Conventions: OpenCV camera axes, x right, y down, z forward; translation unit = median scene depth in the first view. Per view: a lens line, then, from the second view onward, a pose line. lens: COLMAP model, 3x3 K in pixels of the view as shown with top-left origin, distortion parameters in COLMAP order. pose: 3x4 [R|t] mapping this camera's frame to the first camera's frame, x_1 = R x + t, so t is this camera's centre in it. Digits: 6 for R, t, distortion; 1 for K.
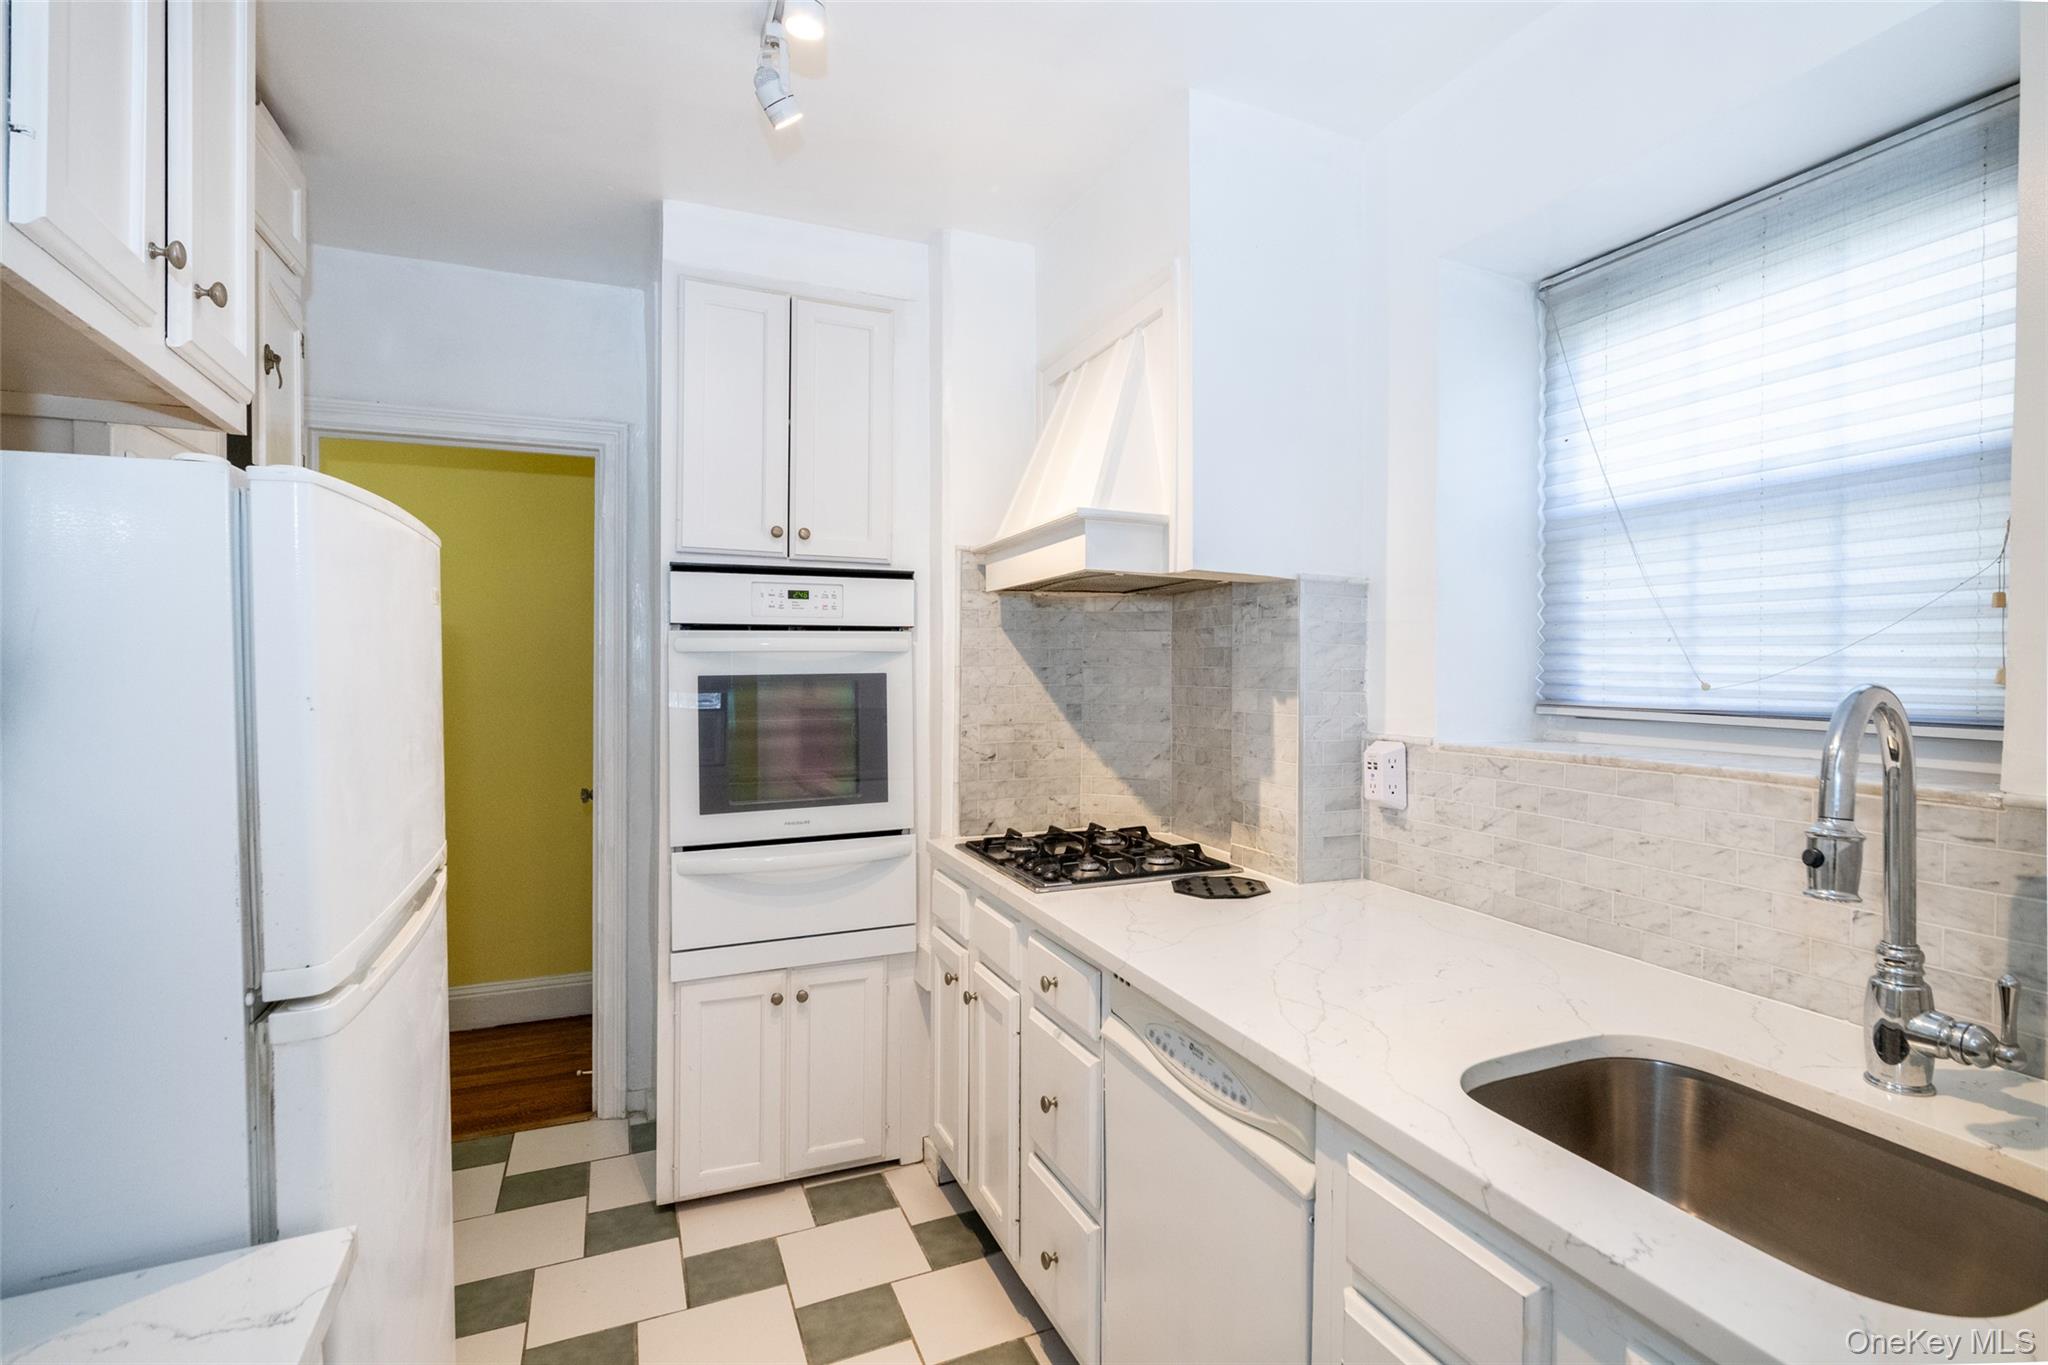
lens RADIAL K [[999.1, 0, 1054.5], [0, 999.1, 680.1], [0, 0, 1]] dist [0.001254, 0.000227]
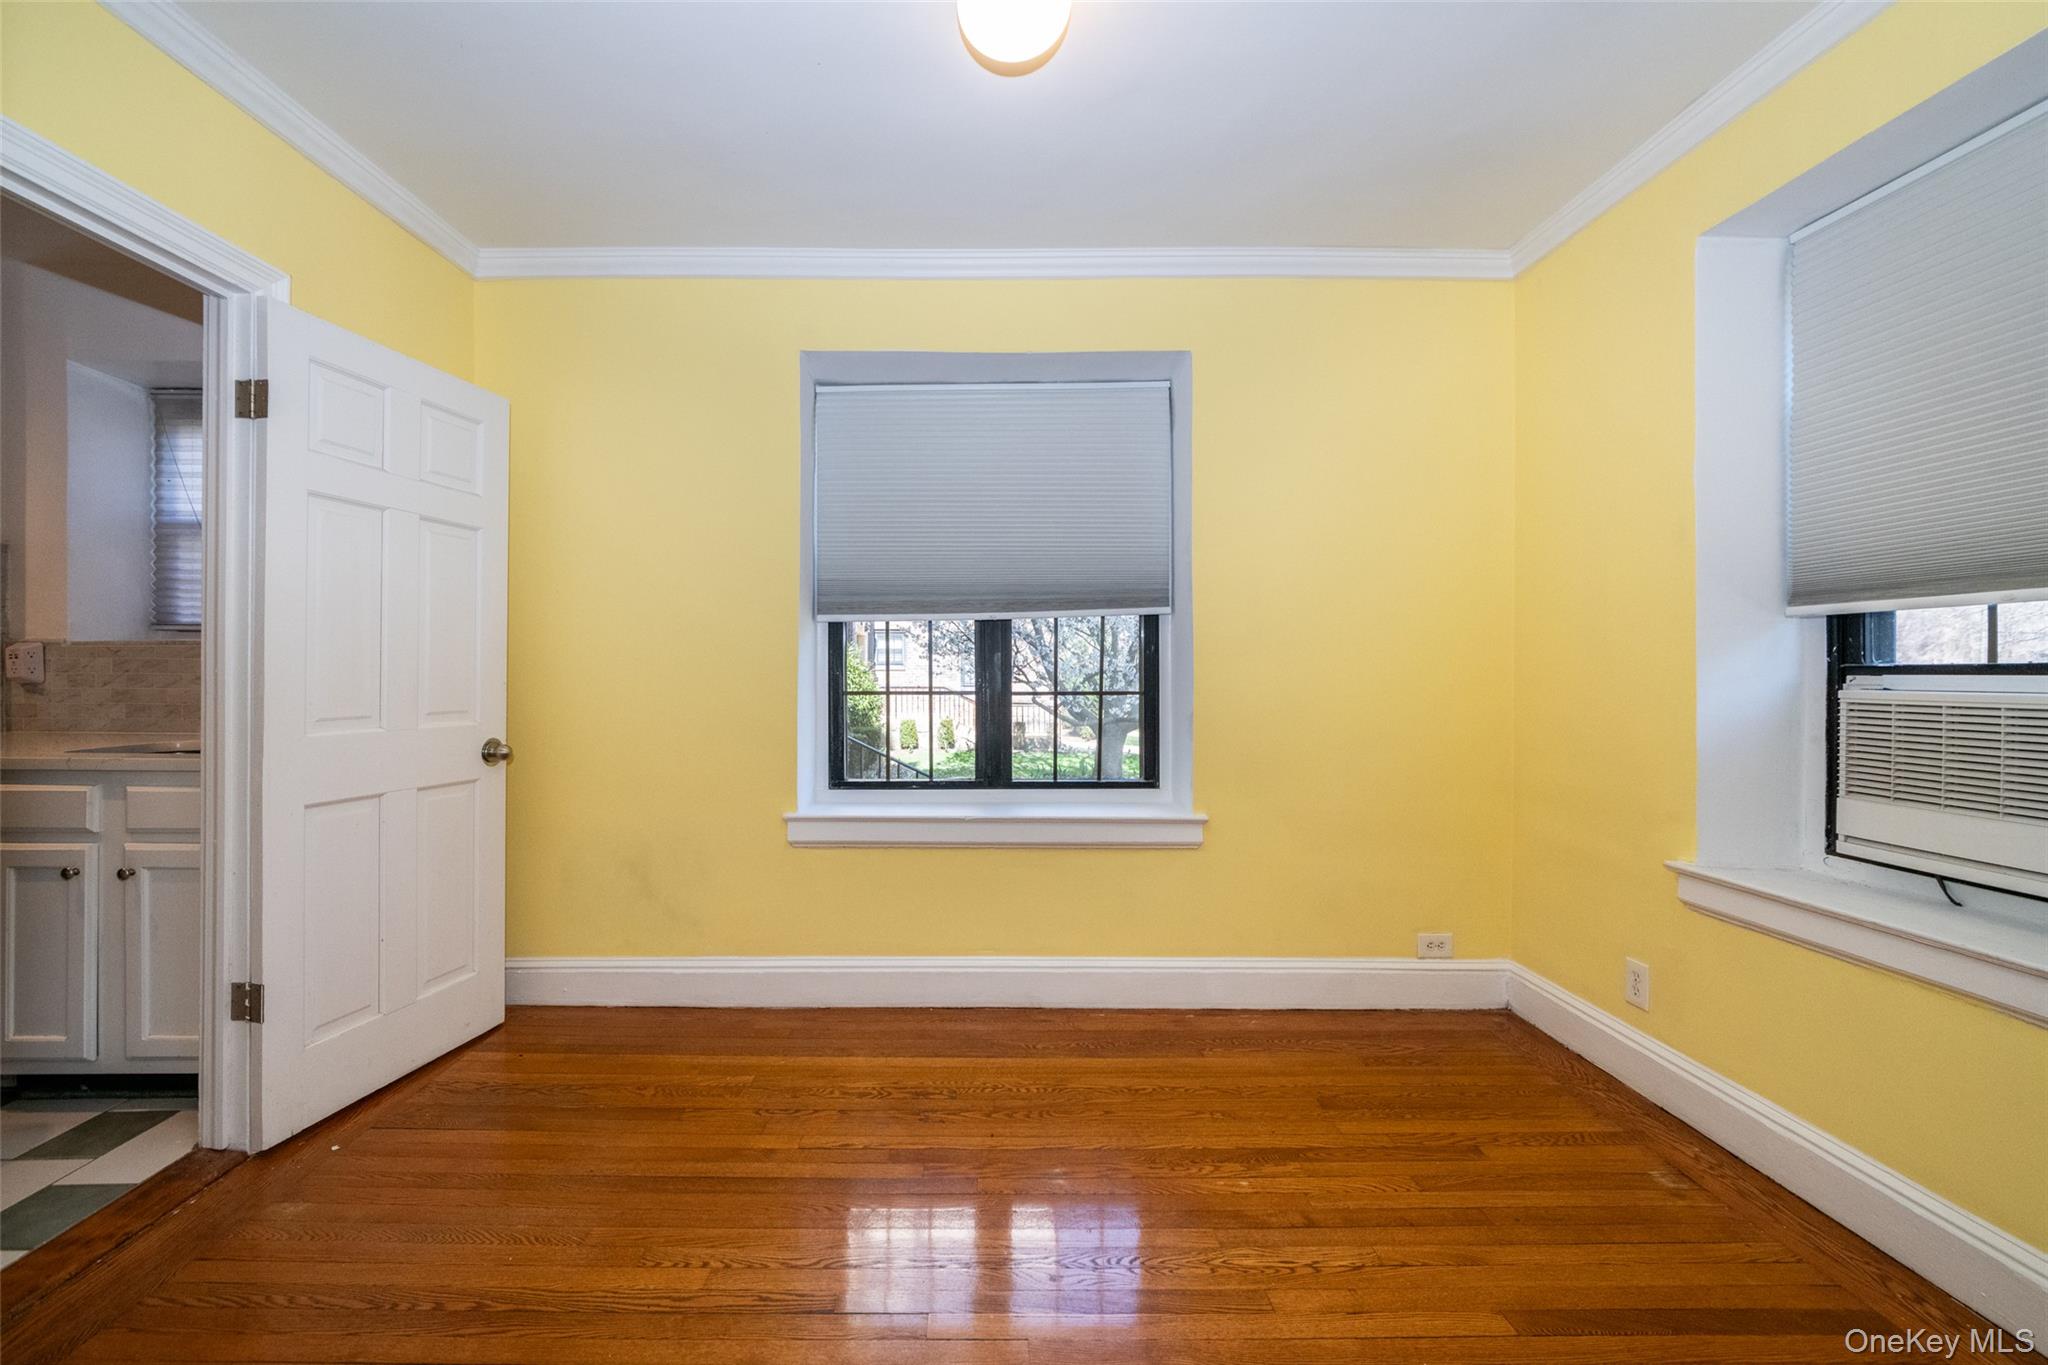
lens RADIAL K [[832.7, 0, 1024.0], [0, 832.7, 682.5], [0, 0, 1]] dist [-0.001367, -0.000126]
pose [[0.384288, -0.007062, 0.923186, -0.301760], [0.008115, 0.999958, 0.004272, 0.138955], [-0.923177, 0.005850, 0.384329, -1.049917]]
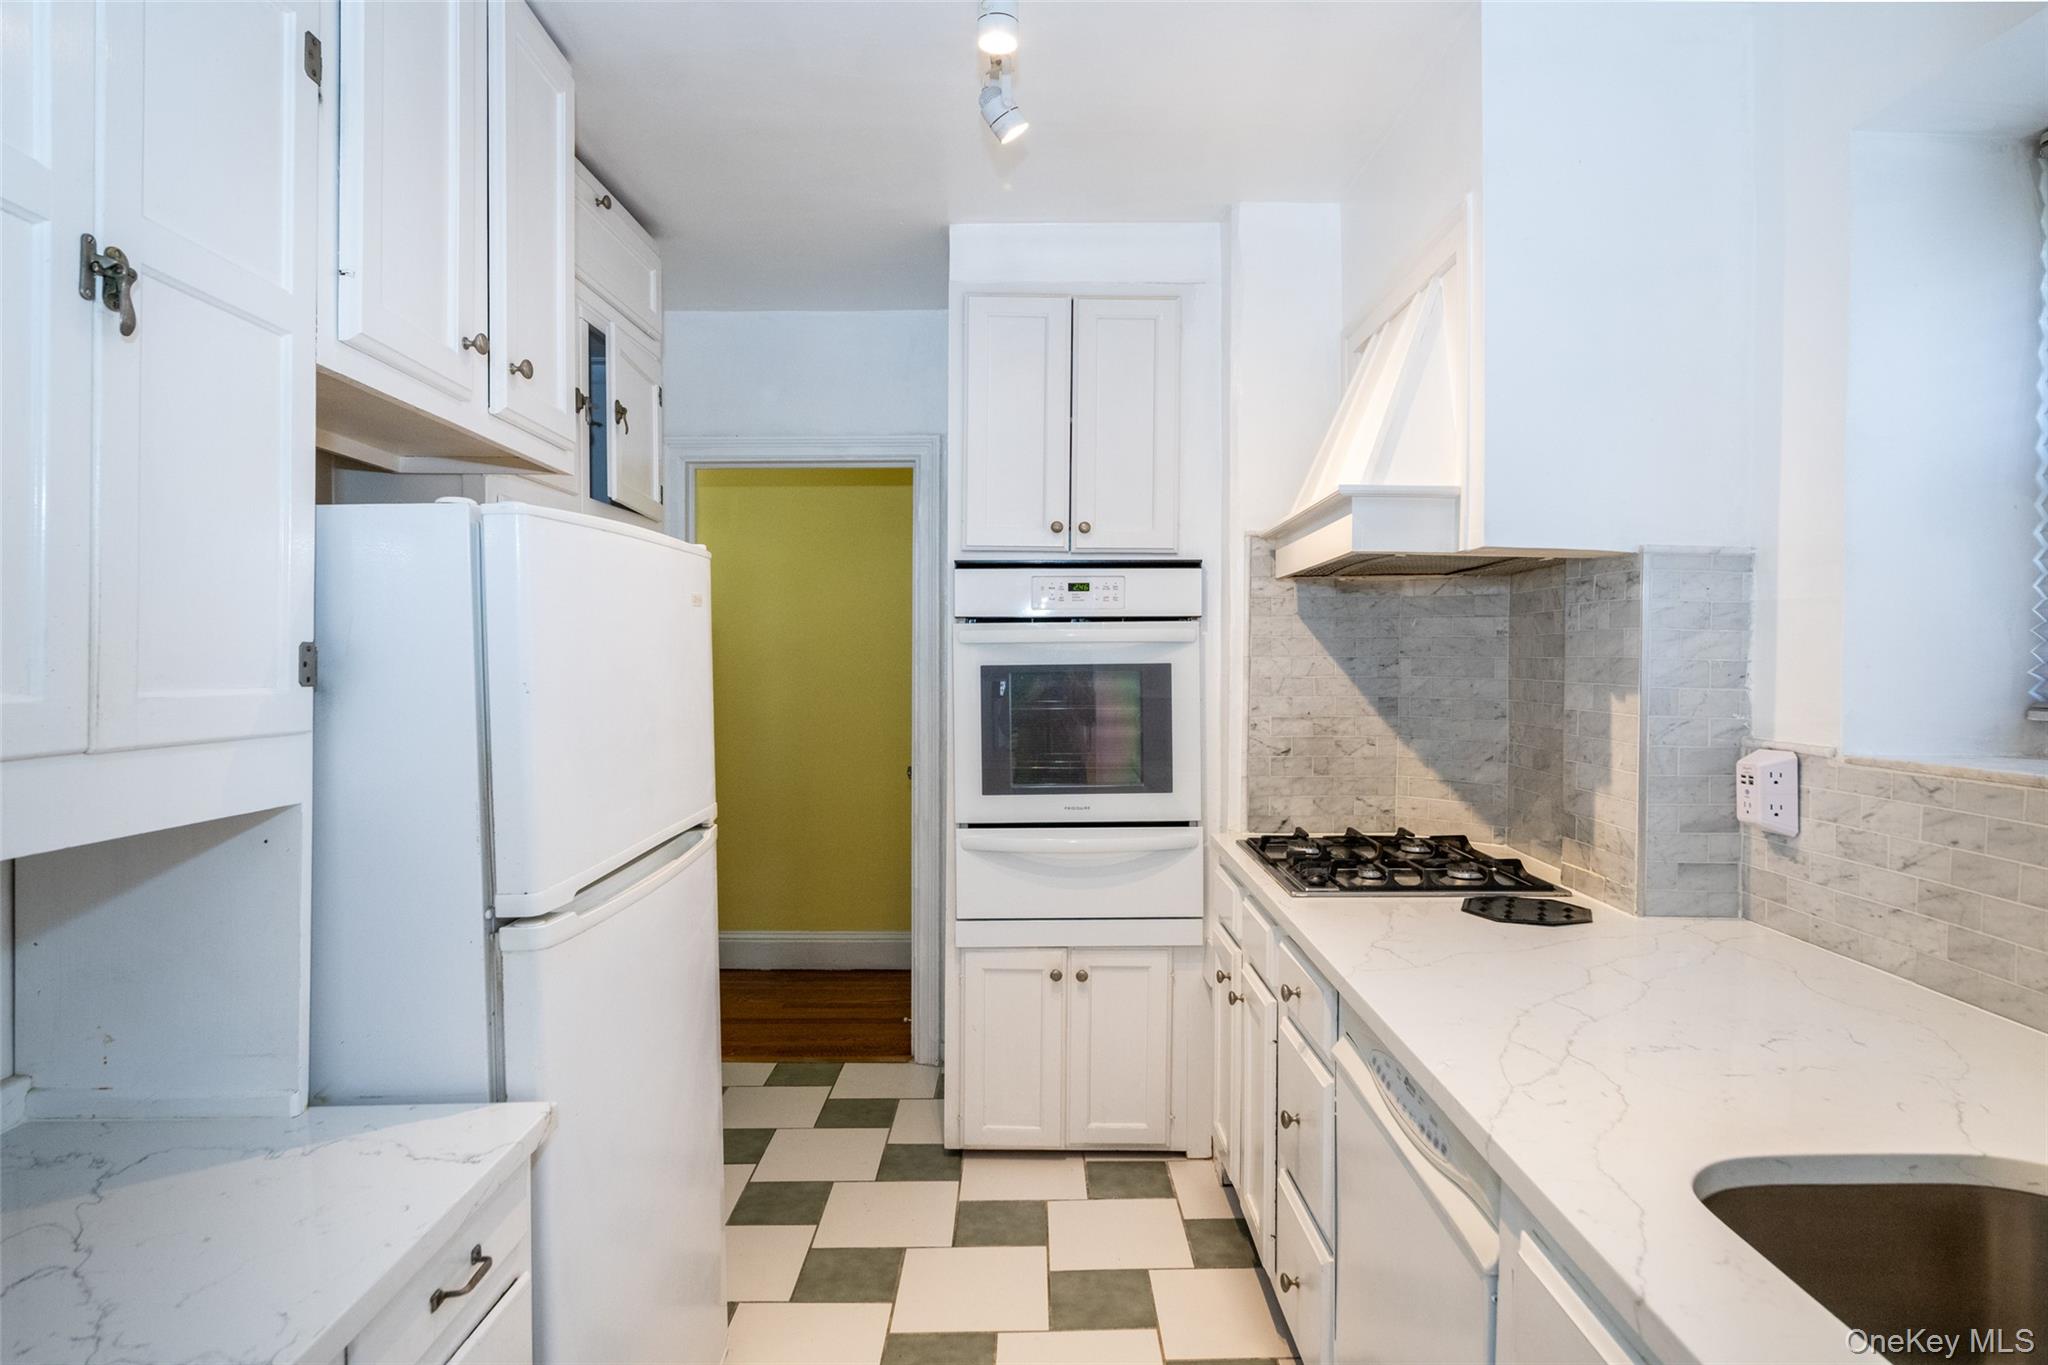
lens RADIAL K [[1009.3, 0, 1024.0], [0, 1009.3, 682.5], [0, 0, 1]] dist [-0.000494, -0.001213]
pose [[0.919150, 0.010002, -0.393781, 0.103216], [-0.004935, 0.999892, 0.013876, -0.001365], [0.393877, -0.010811, 0.919099, 0.020806]]
